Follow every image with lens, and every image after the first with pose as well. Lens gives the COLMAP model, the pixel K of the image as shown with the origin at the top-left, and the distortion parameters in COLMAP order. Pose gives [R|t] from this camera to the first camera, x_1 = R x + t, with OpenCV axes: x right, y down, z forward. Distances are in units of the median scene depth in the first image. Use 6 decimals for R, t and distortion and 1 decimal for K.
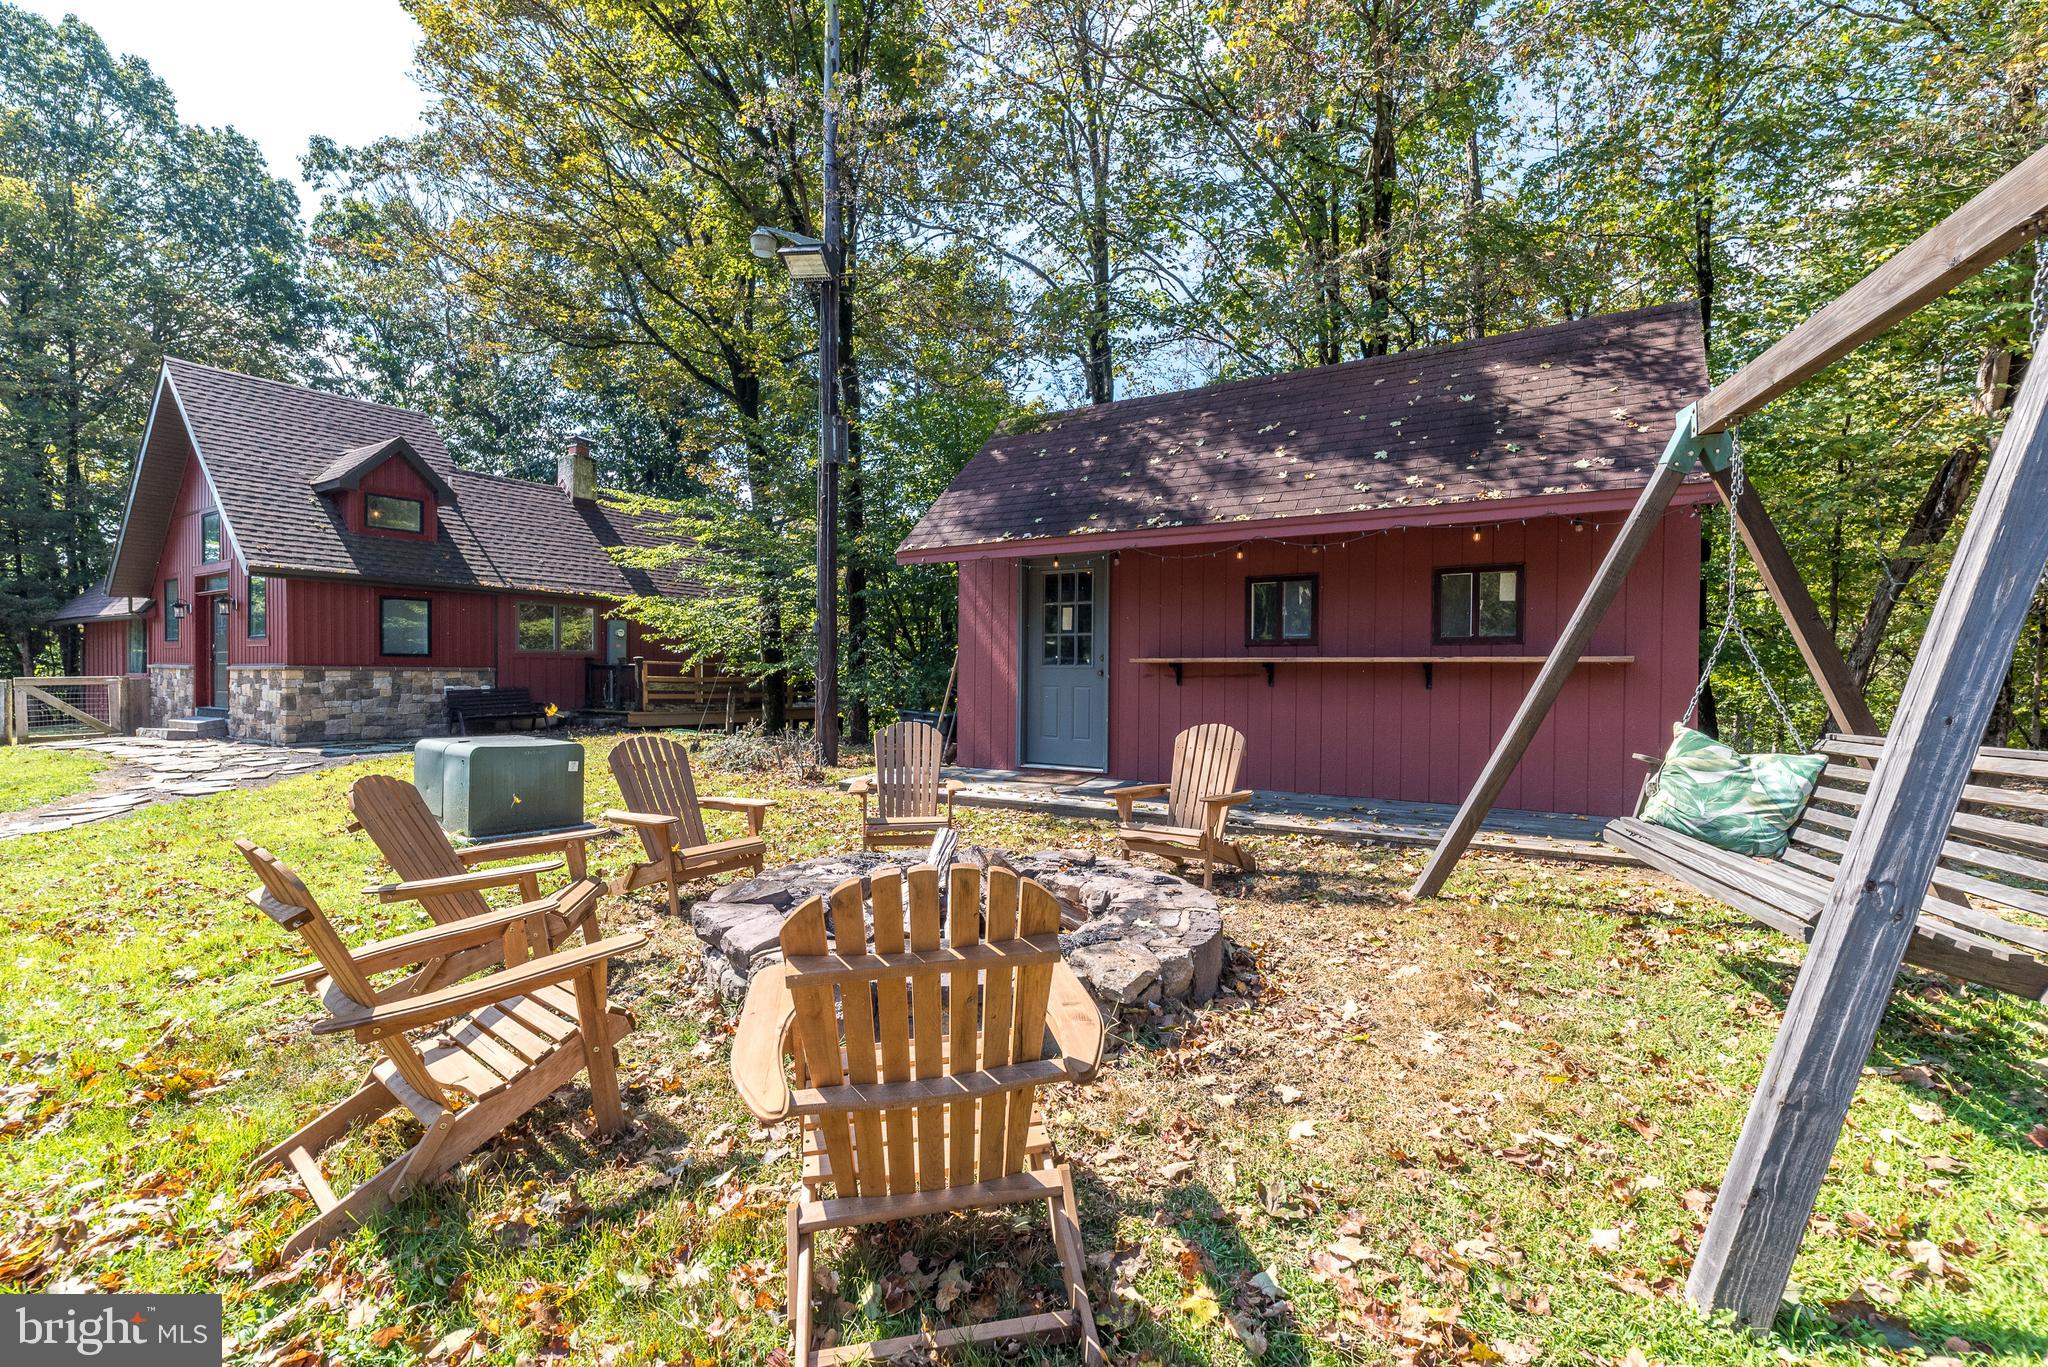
lens RADIAL K [[885.3, 0, 1025.6], [0, 885.3, 669.2], [0, 0, 1]] dist [0.007135, -0.000417]
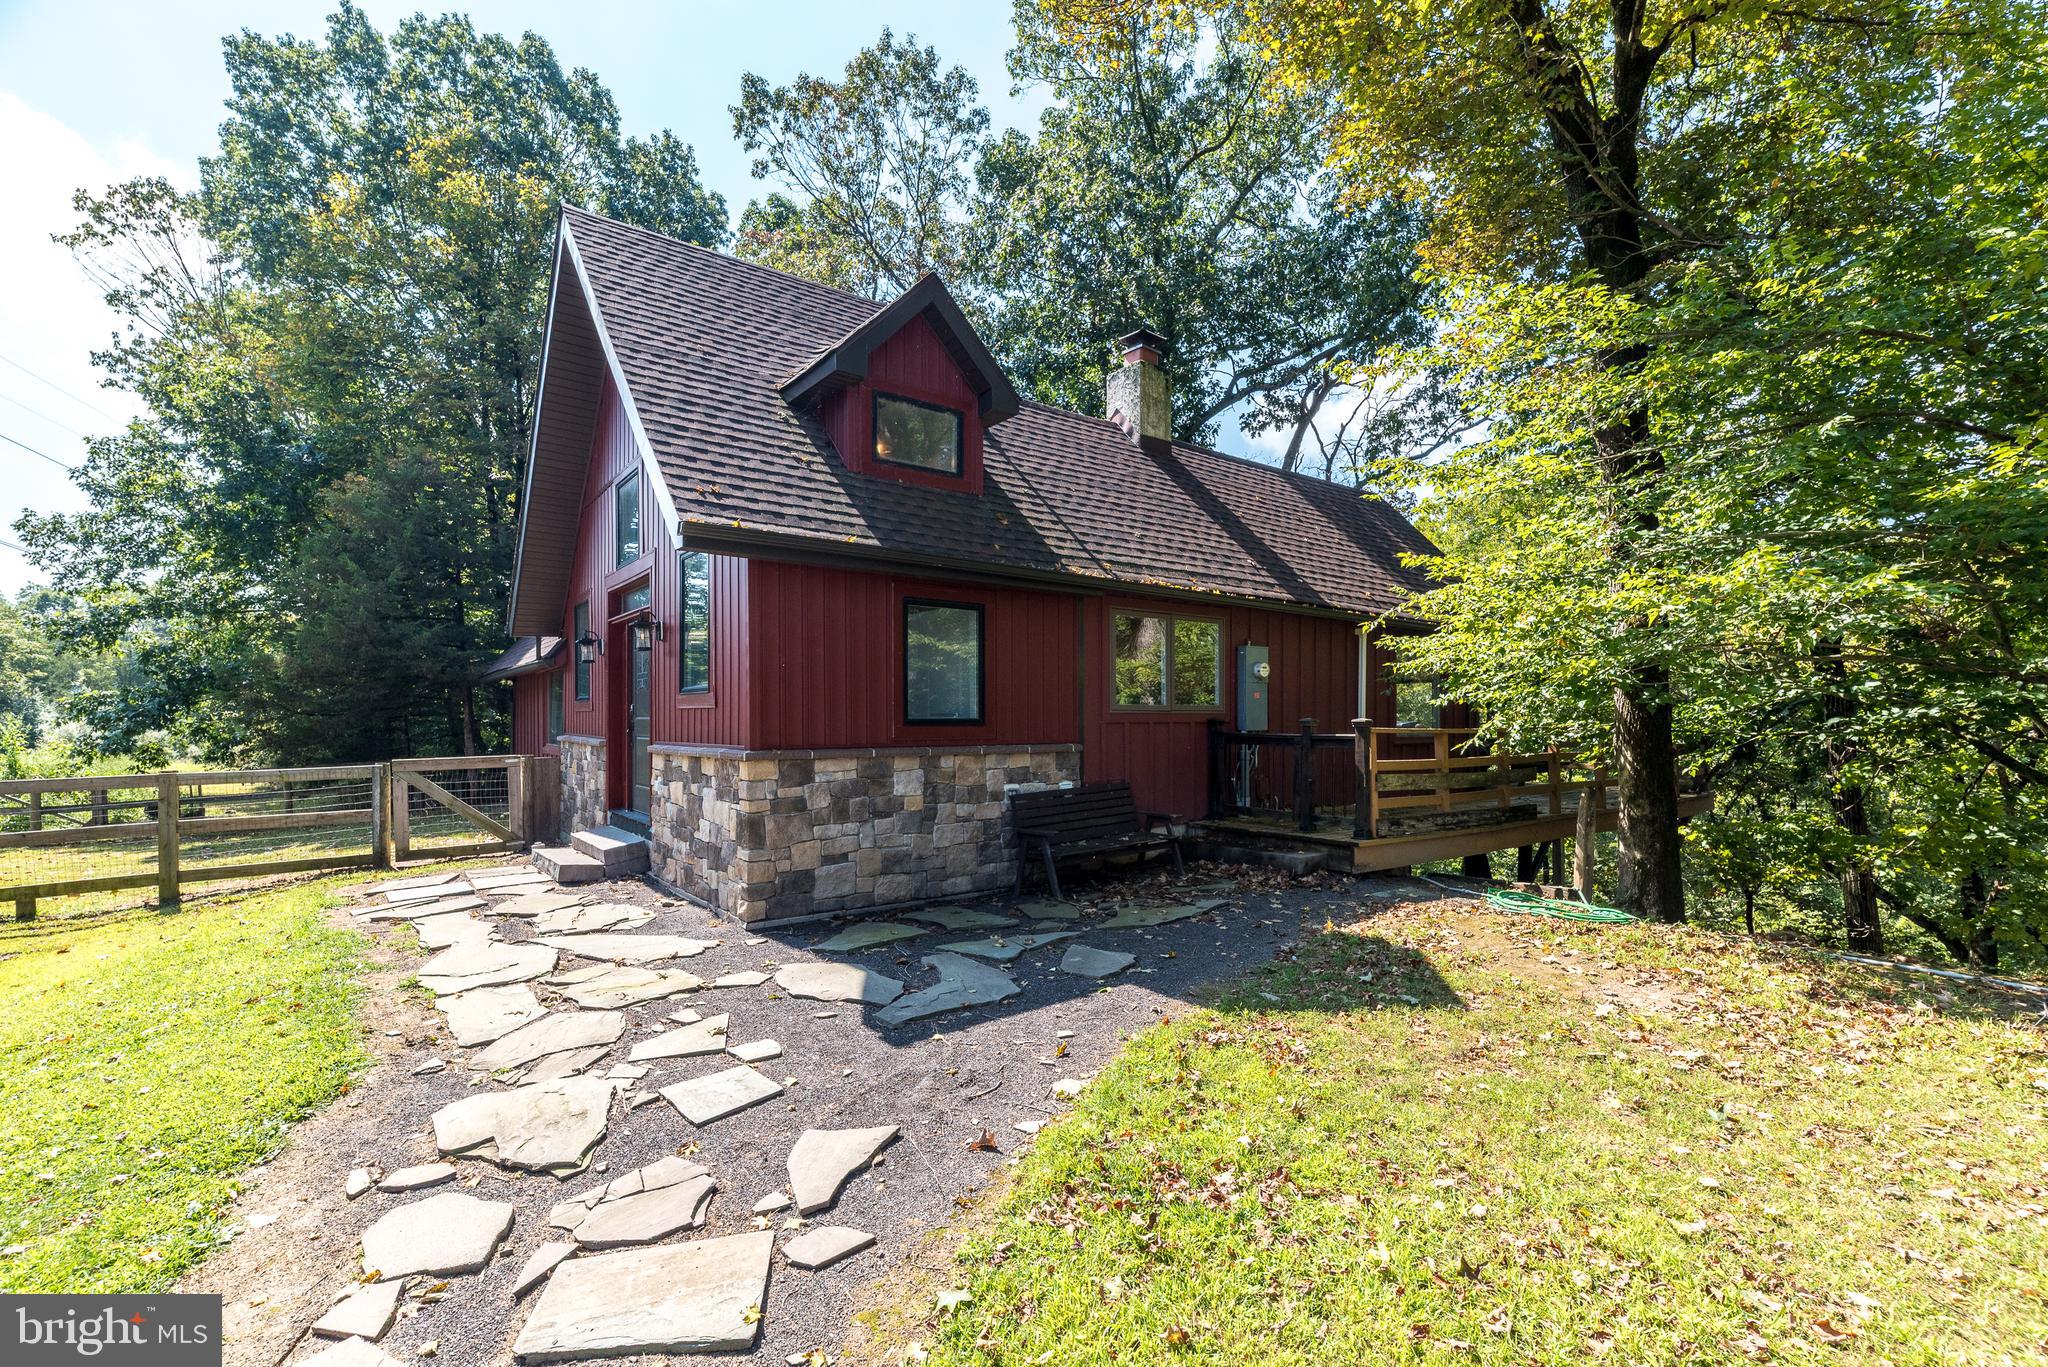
lens RADIAL K [[885.3, 0, 1027.3], [0, 885.3, 697.6], [0, 0, 1]] dist [0.007135, -0.000417]
pose [[0.940640, -0.015431, -0.339056, -0.481246], [0.008355, 0.999716, -0.022320, -0.017591], [0.339304, 0.018163, 0.940501, 0.551704]]
